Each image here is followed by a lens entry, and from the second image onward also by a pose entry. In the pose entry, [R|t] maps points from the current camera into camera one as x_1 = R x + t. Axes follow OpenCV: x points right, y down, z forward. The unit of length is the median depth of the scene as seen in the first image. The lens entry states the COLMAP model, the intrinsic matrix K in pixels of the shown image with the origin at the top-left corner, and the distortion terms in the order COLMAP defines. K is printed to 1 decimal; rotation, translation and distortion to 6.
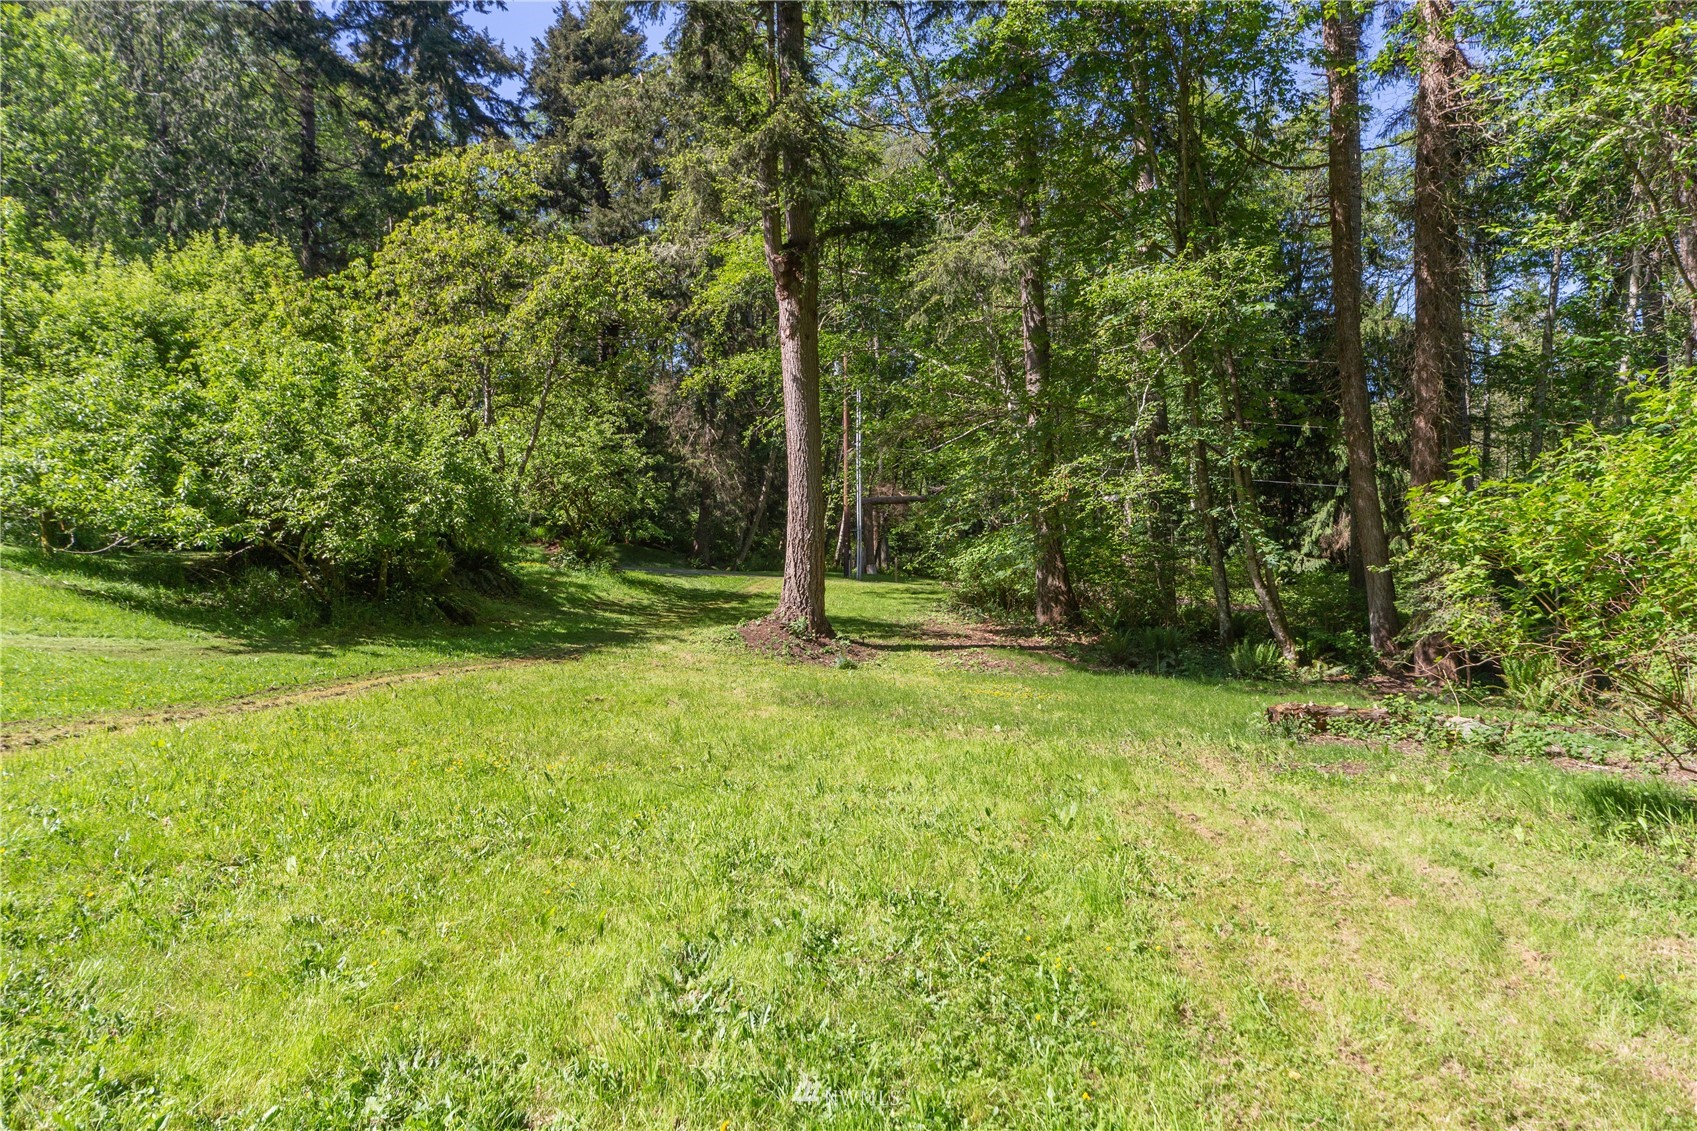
lens RADIAL K [[1143.3, 0, 847.6], [0, 1143.3, 588.4], [0, 0, 1]] dist [-0.003292, -0.000674]
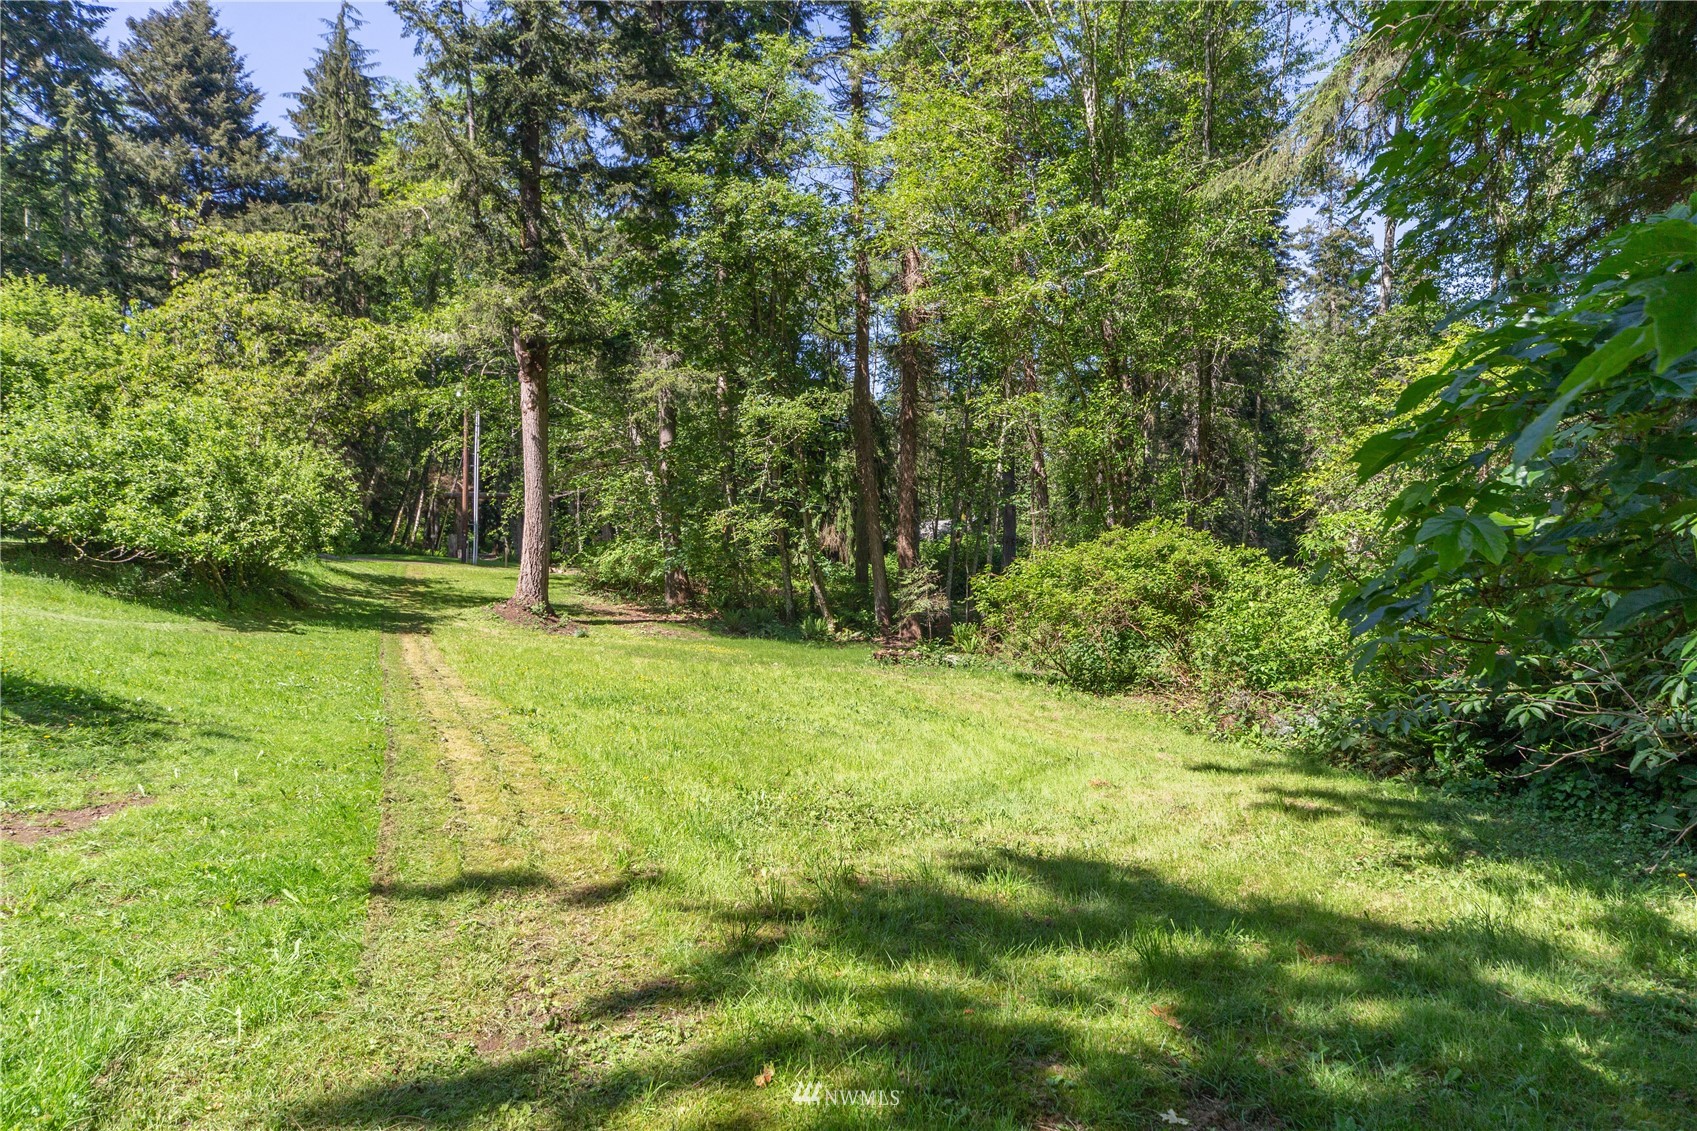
lens RADIAL K [[1083.9, 0, 848.5], [0, 1083.9, 565.5], [0, 0, 1]] dist [-0.000897, -0.000447]
pose [[0.882838, 0.017447, 0.469354, -0.330739], [-0.020833, 0.999781, 0.002021, -0.031931], [-0.469216, -0.011562, 0.883008, -0.397247]]
